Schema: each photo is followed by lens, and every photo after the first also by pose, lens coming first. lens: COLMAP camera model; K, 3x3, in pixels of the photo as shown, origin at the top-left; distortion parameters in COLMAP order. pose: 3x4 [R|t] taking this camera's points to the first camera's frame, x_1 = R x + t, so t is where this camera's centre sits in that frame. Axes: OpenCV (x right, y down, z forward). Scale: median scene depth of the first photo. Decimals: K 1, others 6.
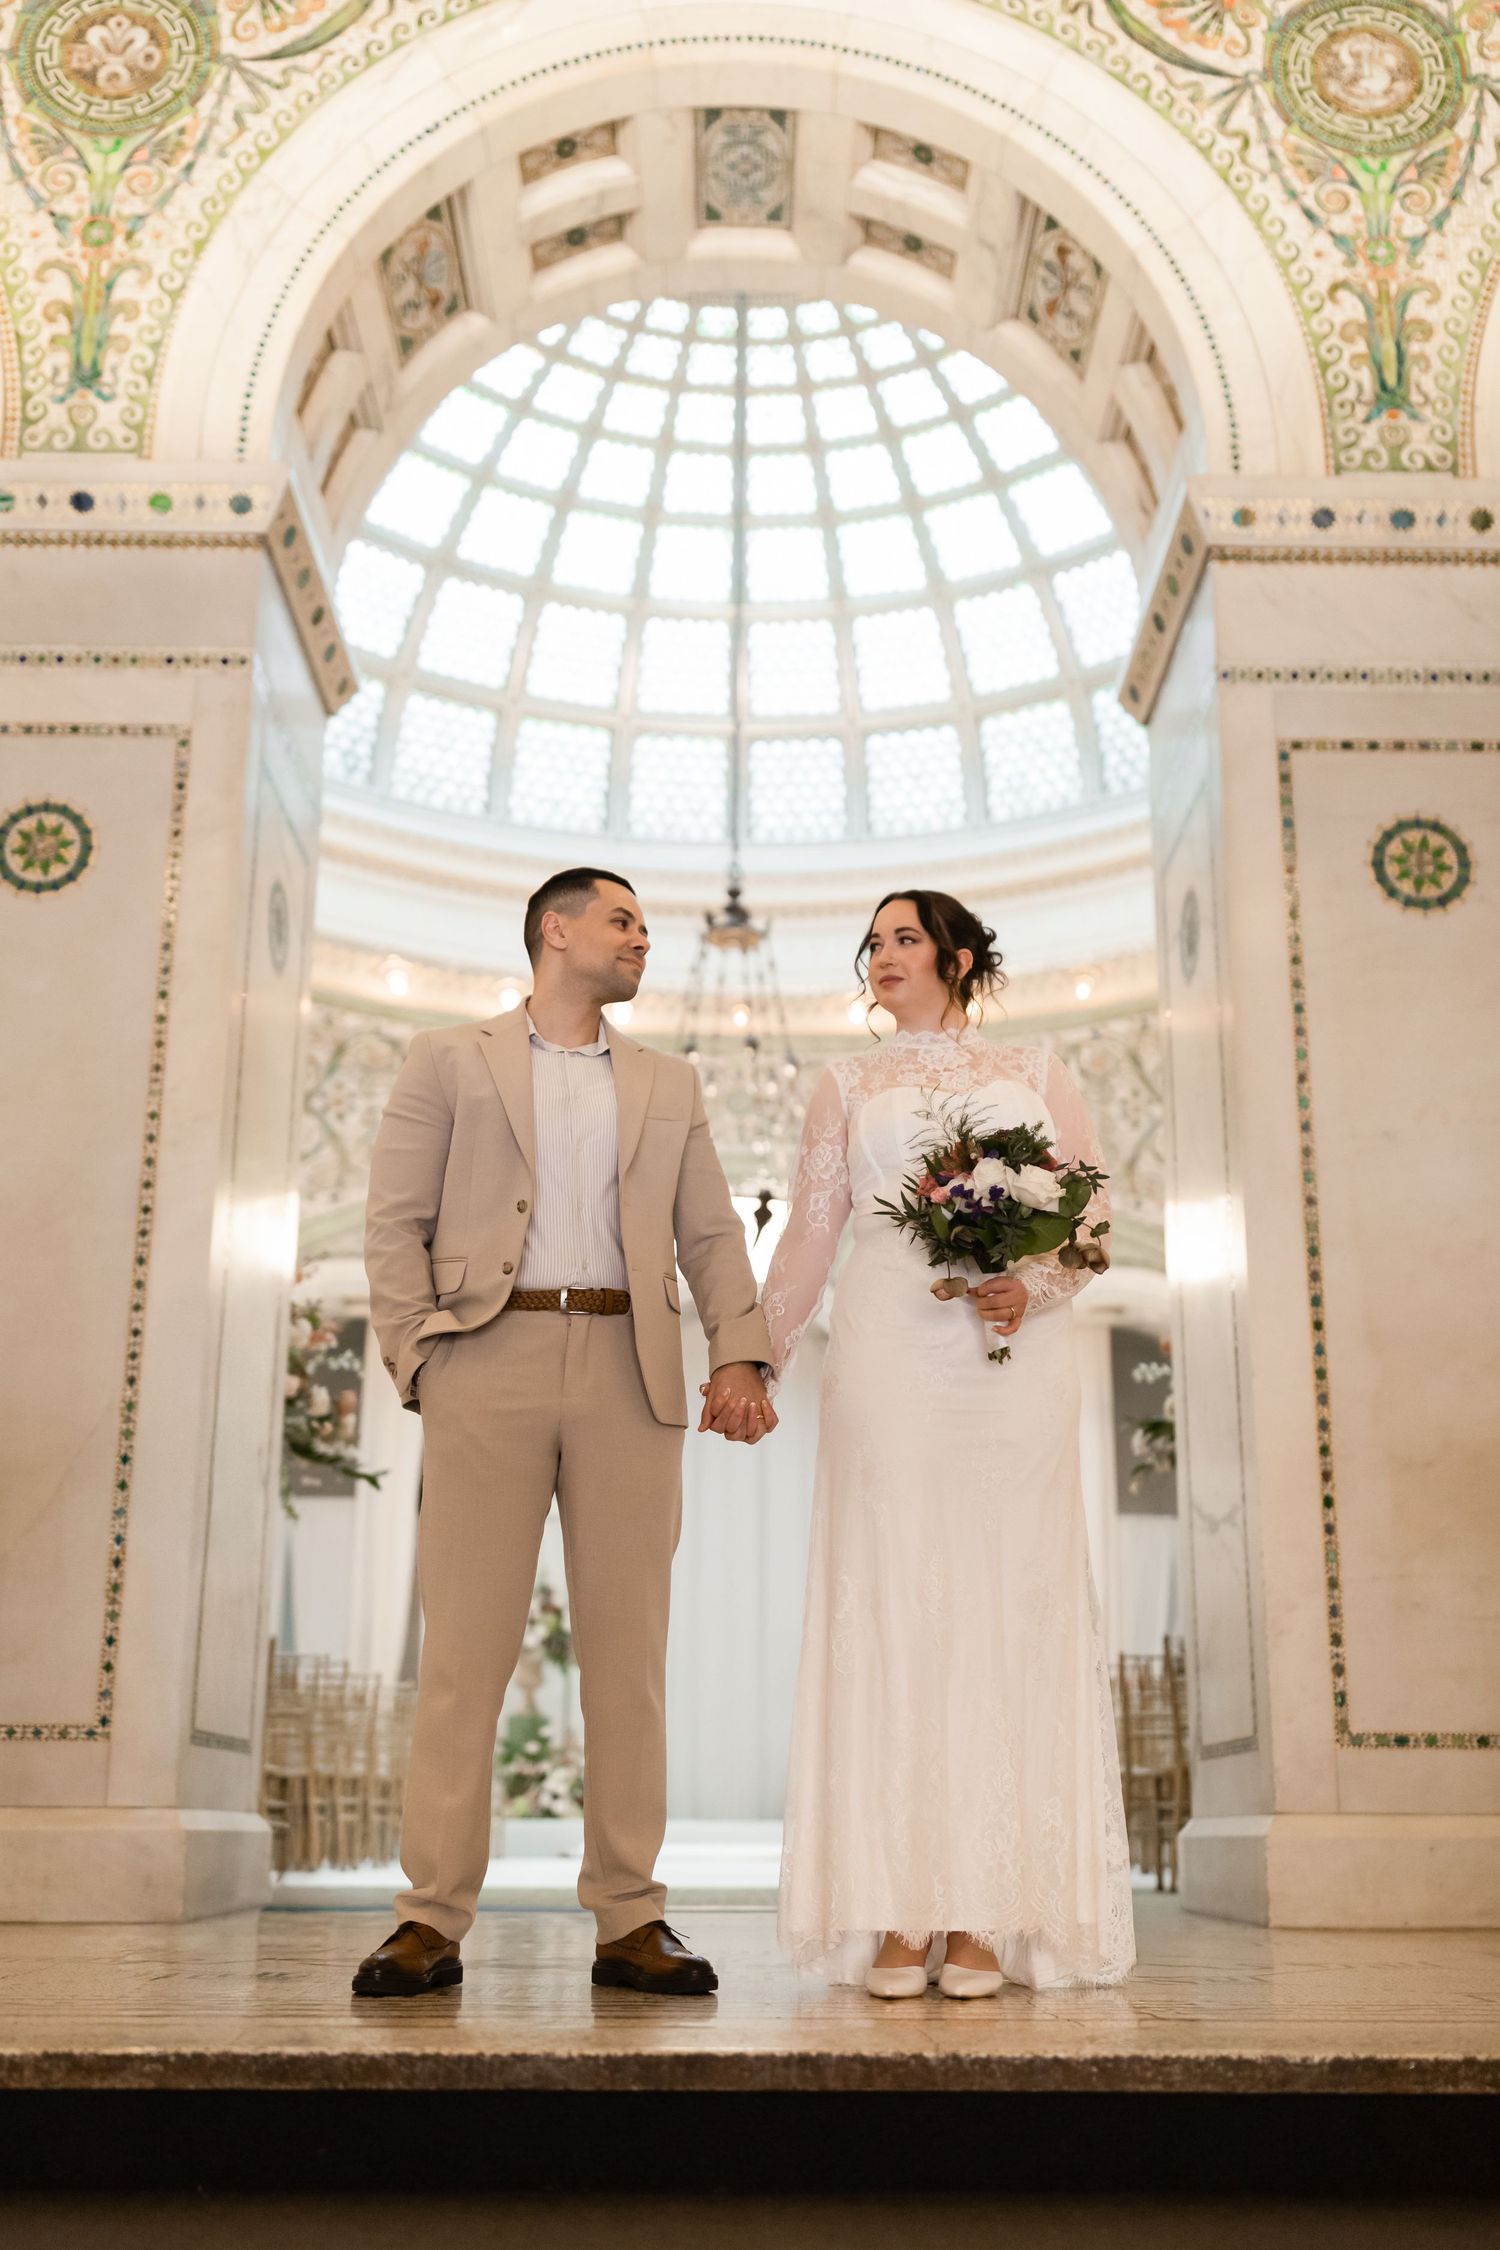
lens RADIAL K [[2564.6, 0, 787.4], [0, 2564.6, 1196.6], [0, 0, 1]] dist [0.007863, 0.005978]
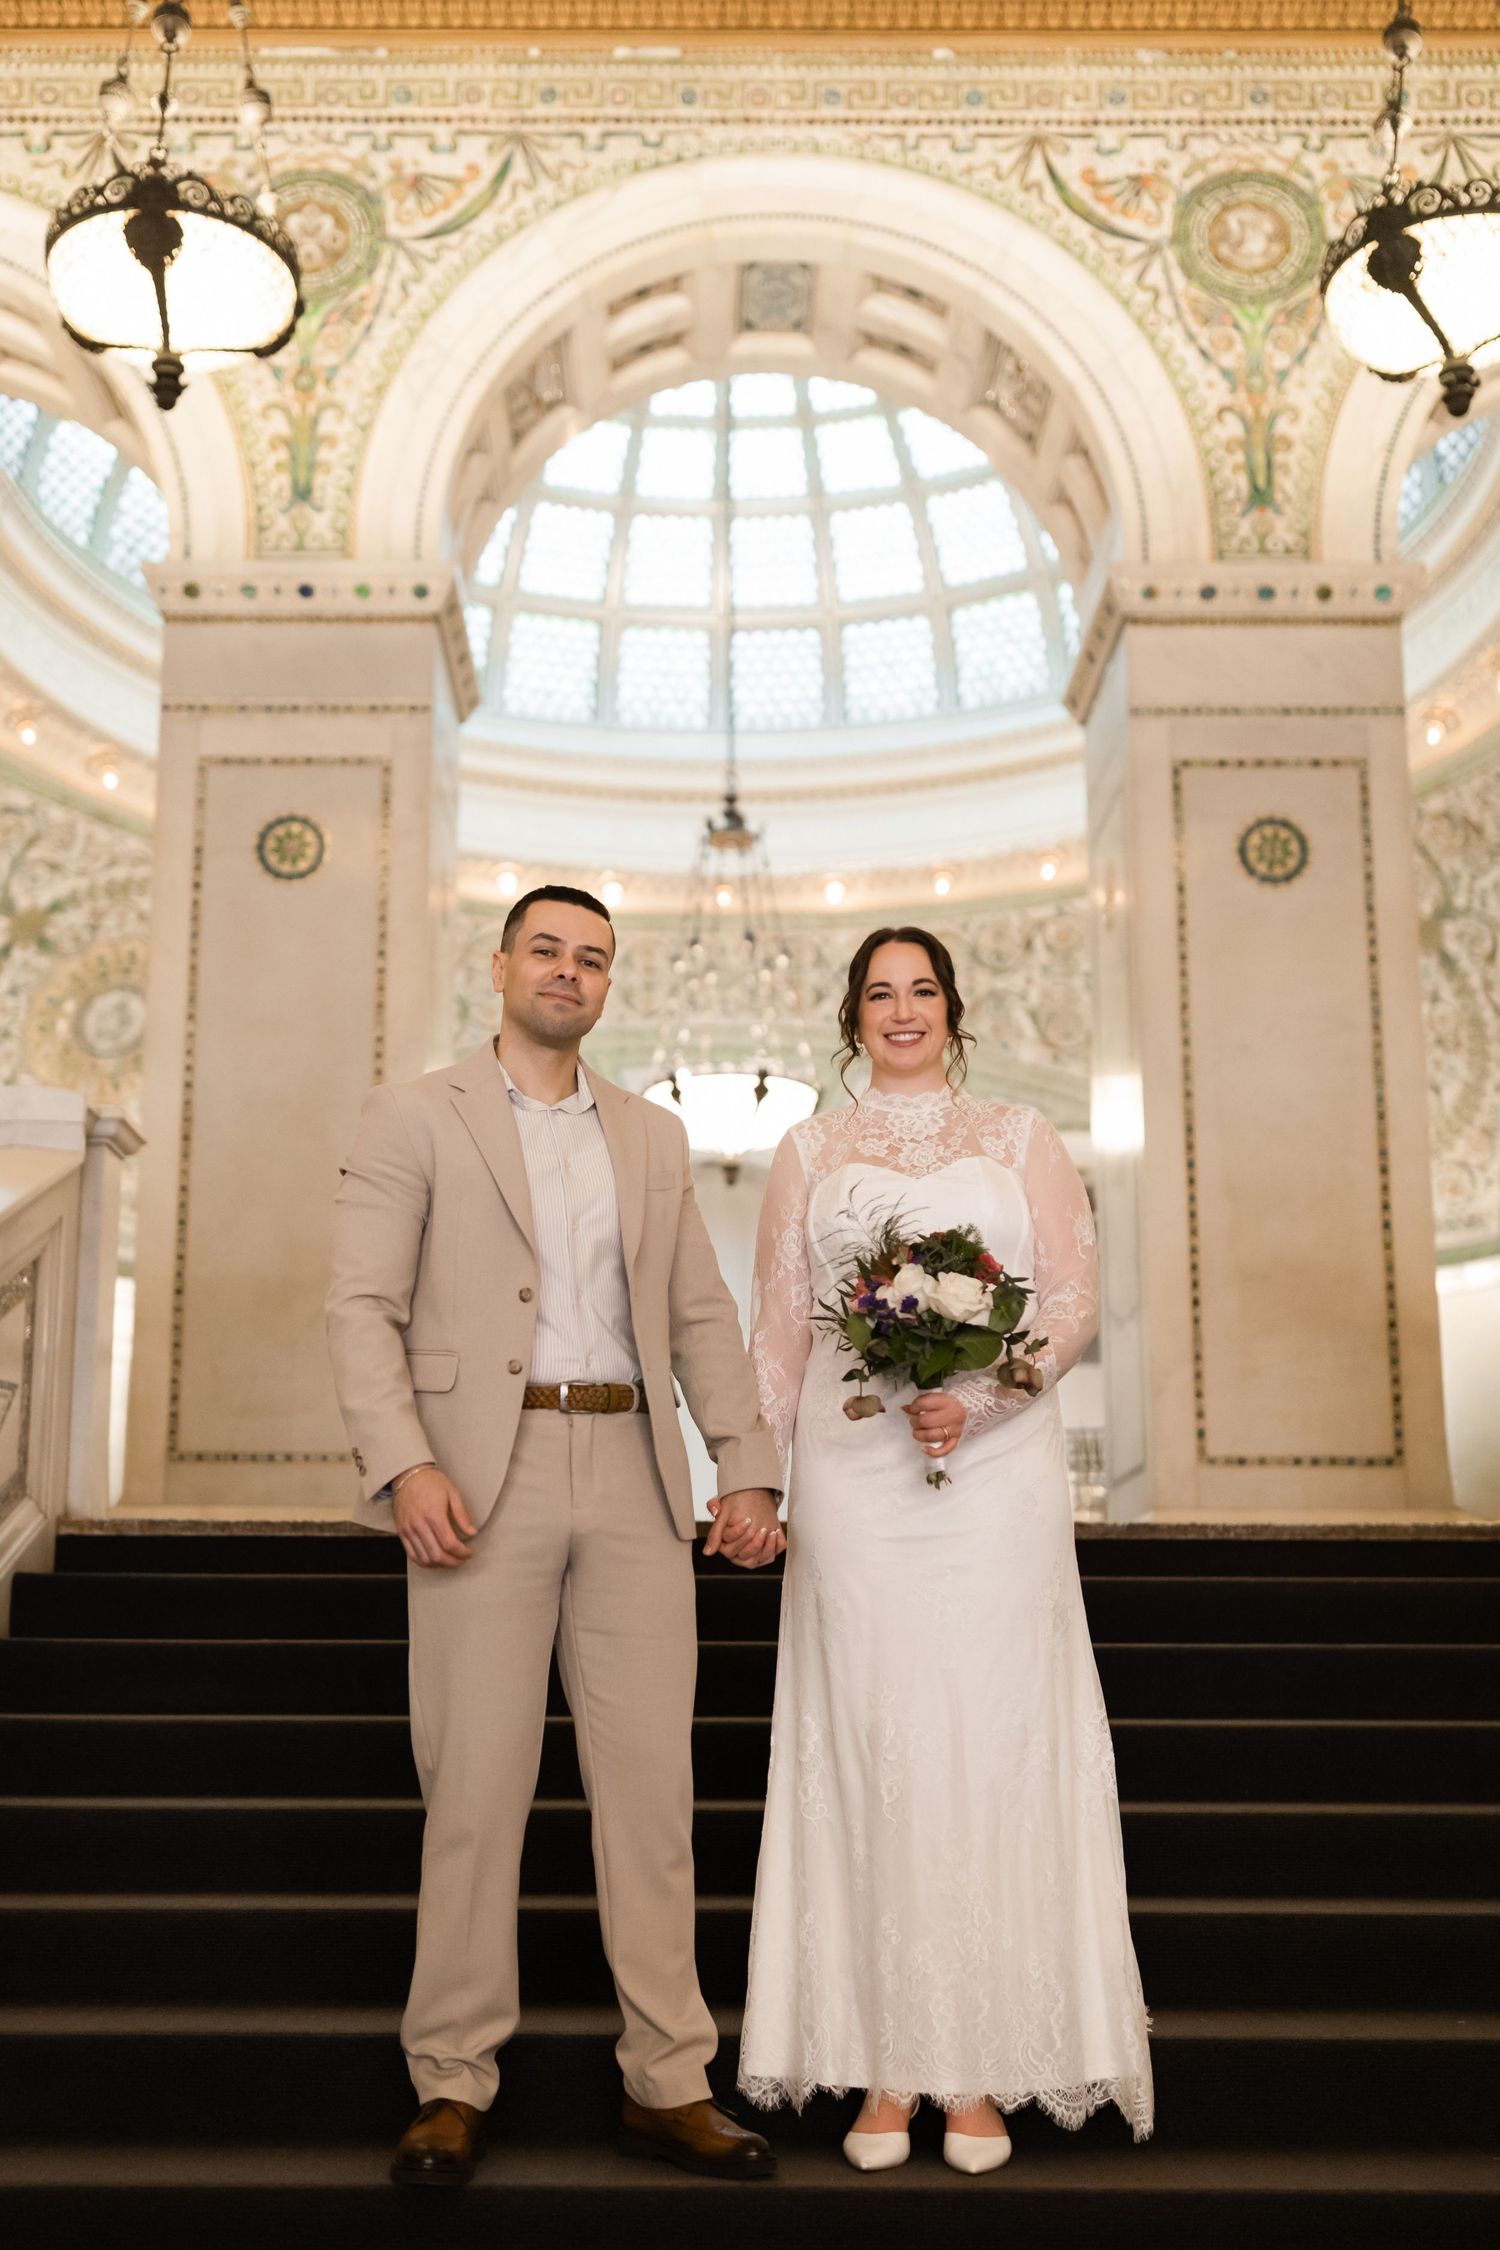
lens RADIAL K [[2578.3, 0, 695.4], [0, 2578.3, 1286.3], [0, 0, 1]] dist [0.000580, -0.000063]
pose [[0.999721, -0.004836, -0.023110, -0.033329], [0.006842, 0.996141, 0.087505, -0.016945], [0.022598, -0.087639, 0.995896, -0.391325]]
